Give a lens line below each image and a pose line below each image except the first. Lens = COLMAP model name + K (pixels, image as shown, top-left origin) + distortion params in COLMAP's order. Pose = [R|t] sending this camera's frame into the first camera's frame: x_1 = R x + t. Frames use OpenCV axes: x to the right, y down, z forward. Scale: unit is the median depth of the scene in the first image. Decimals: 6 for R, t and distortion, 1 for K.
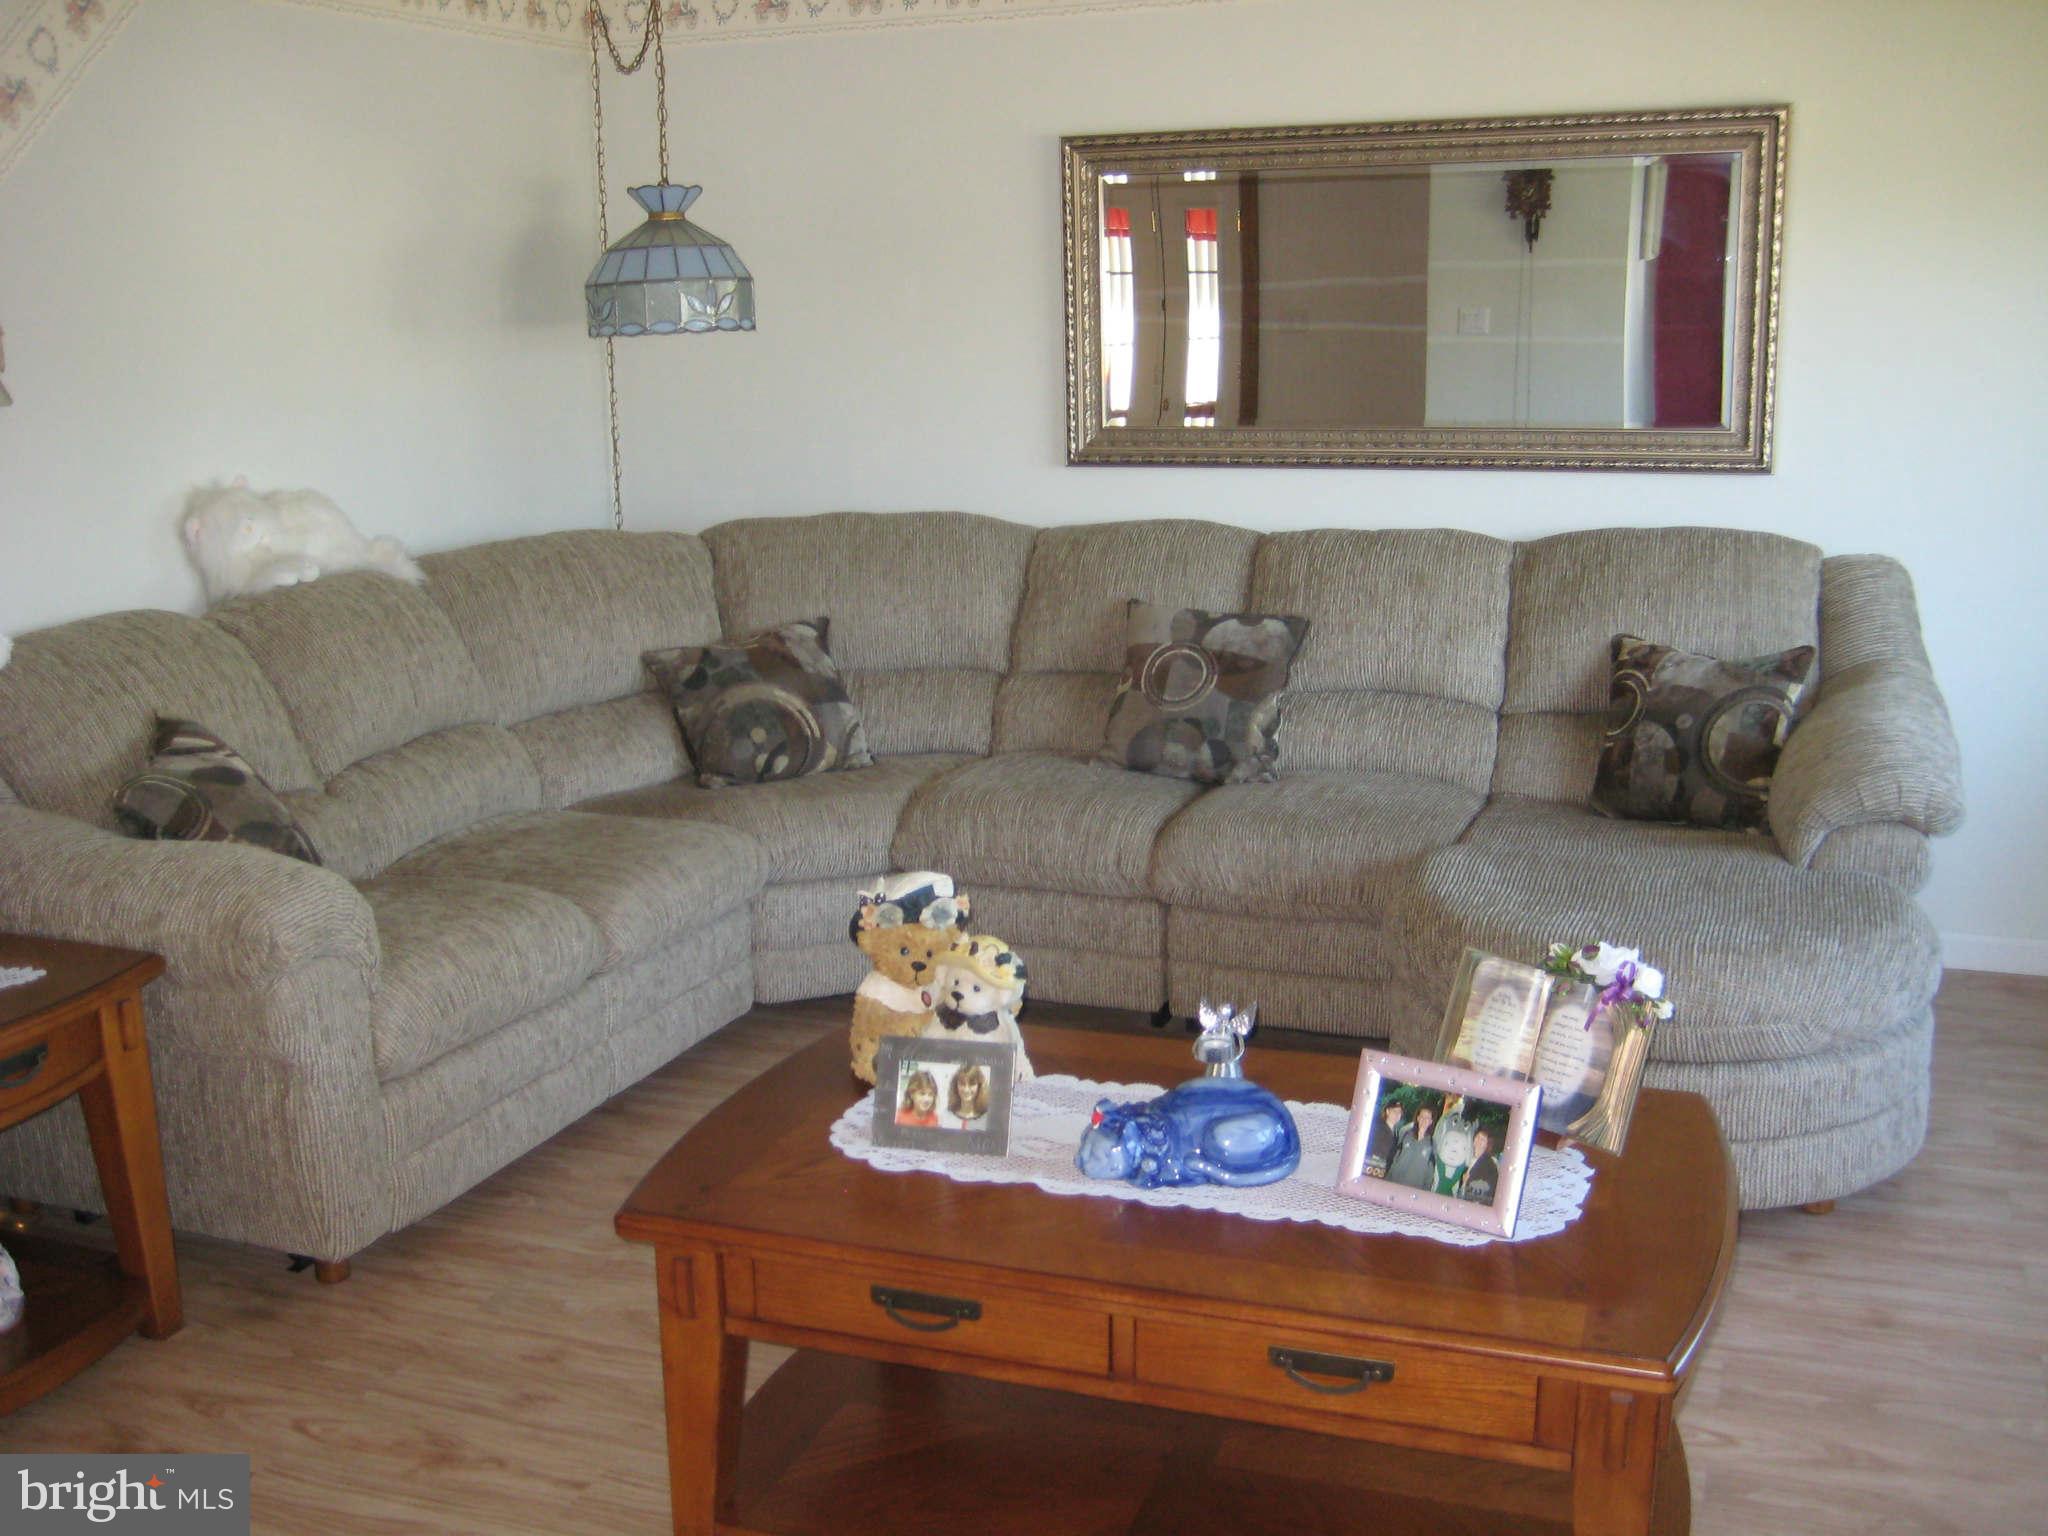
lens RADIAL K [[2131.2, 0, 975.1], [0, 2131.2, 796.3], [0, 0, 1]] dist [-0.165690, 0.246427]
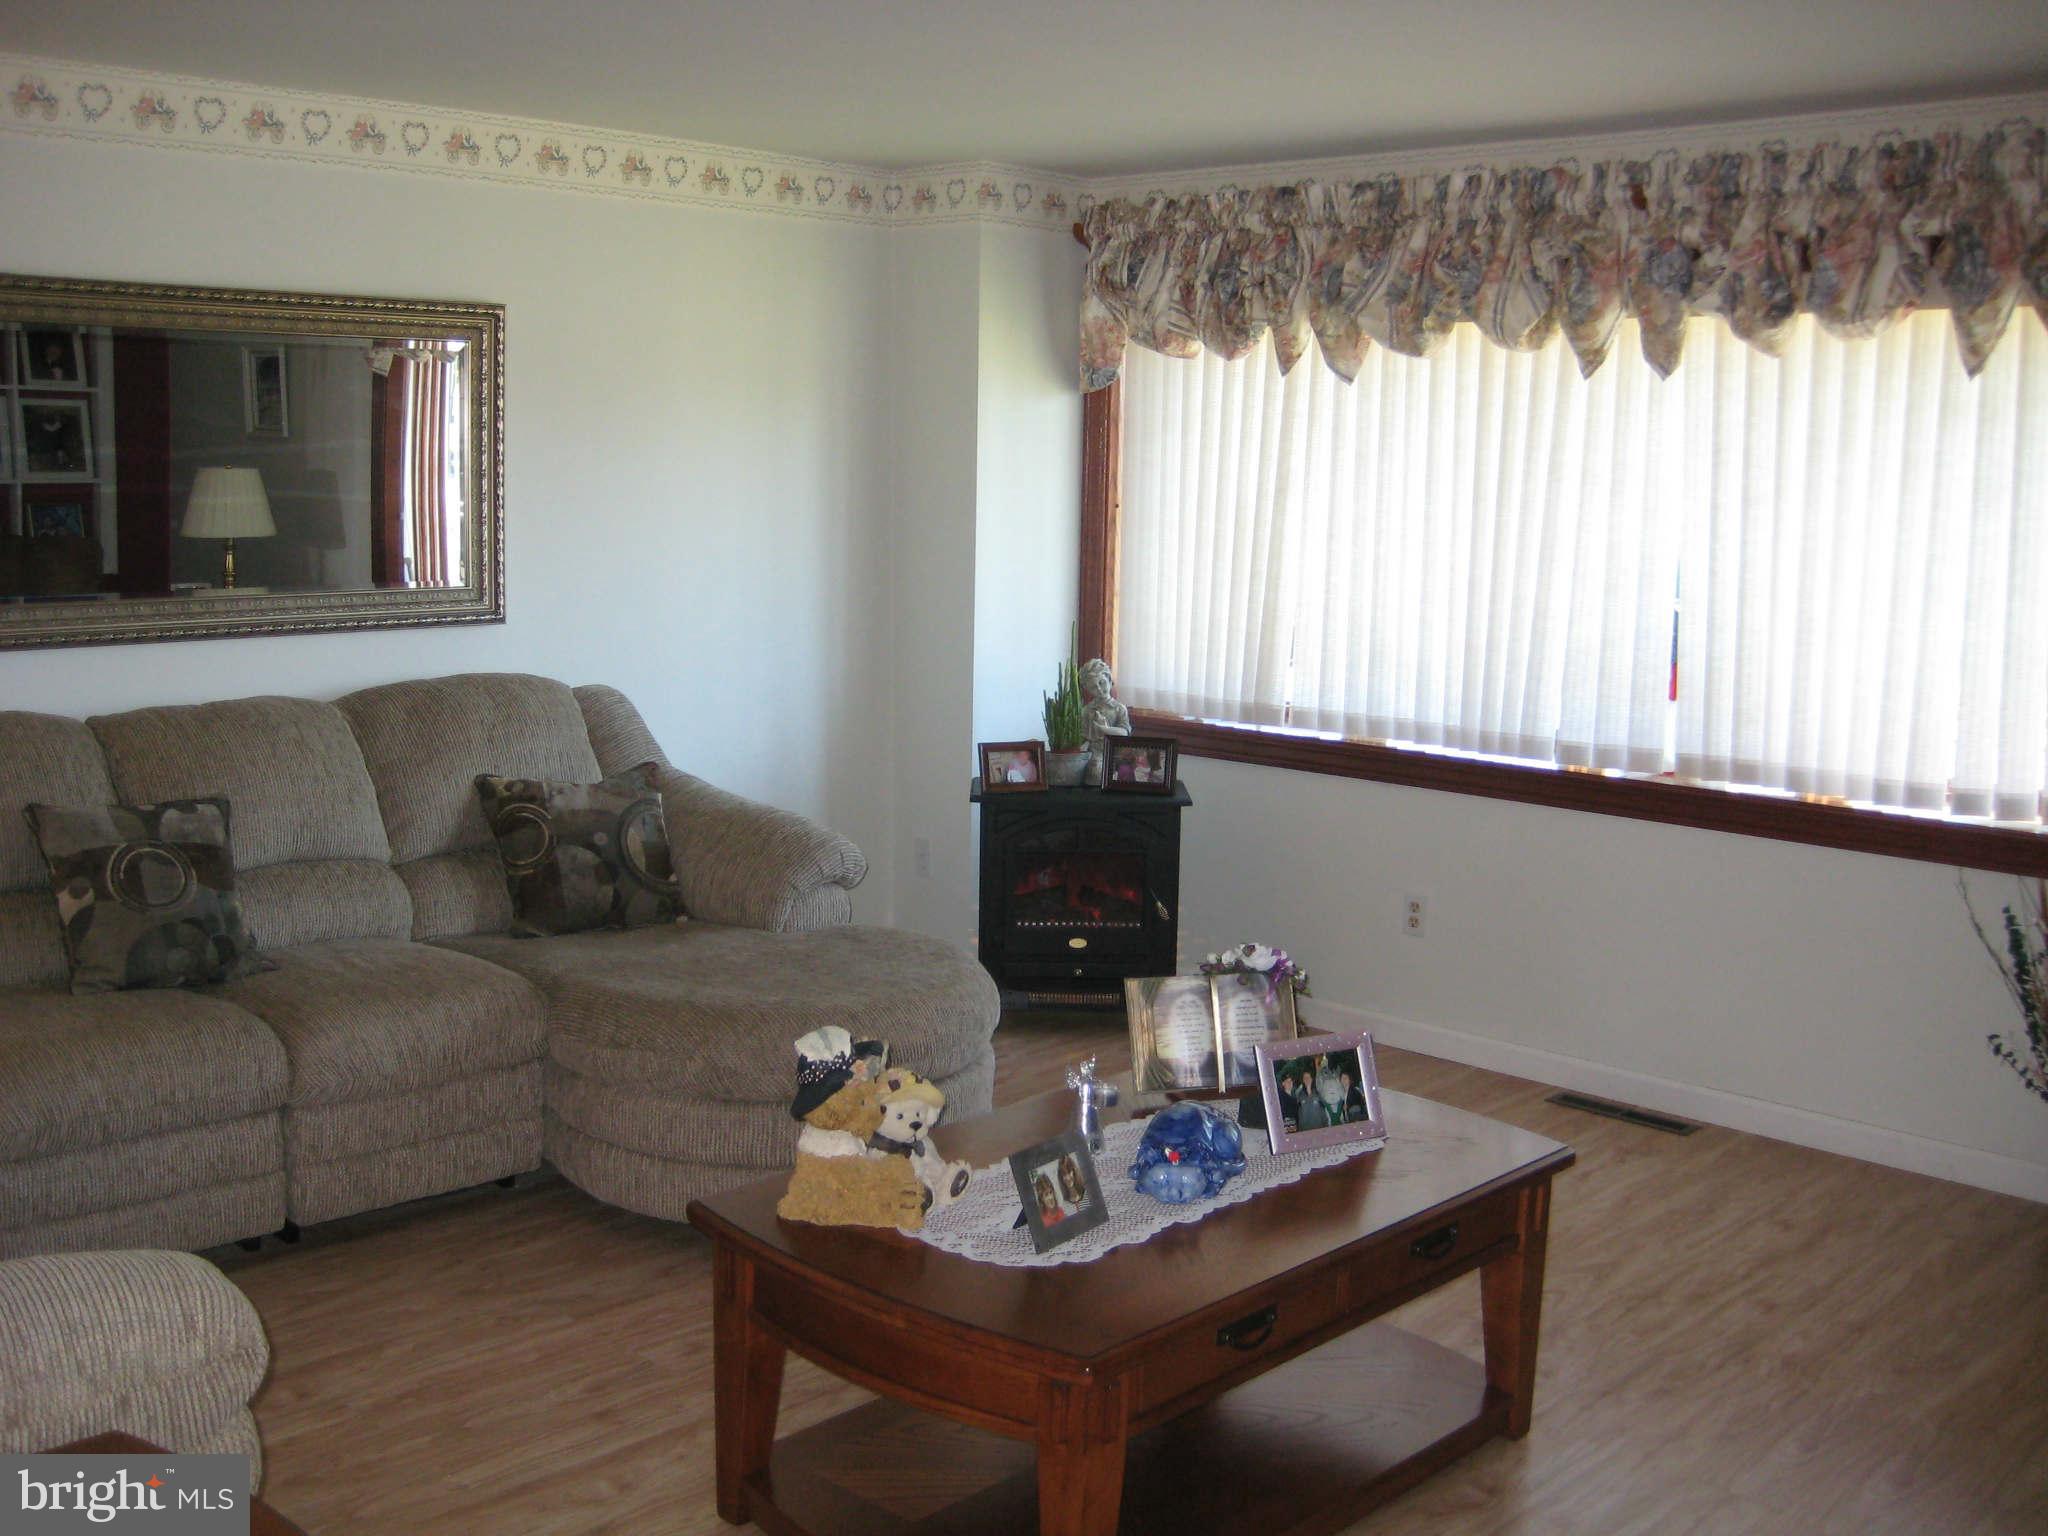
lens RADIAL K [[2131.2, 0, 975.1], [0, 2131.2, 796.3], [0, 0, 1]] dist [-0.165690, 0.246427]
pose [[0.391131, -0.115498, 0.913059, -0.634107], [0.180069, 0.982523, 0.047148, -0.075958], [-0.902547, 0.145973, 0.405093, 0.344417]]
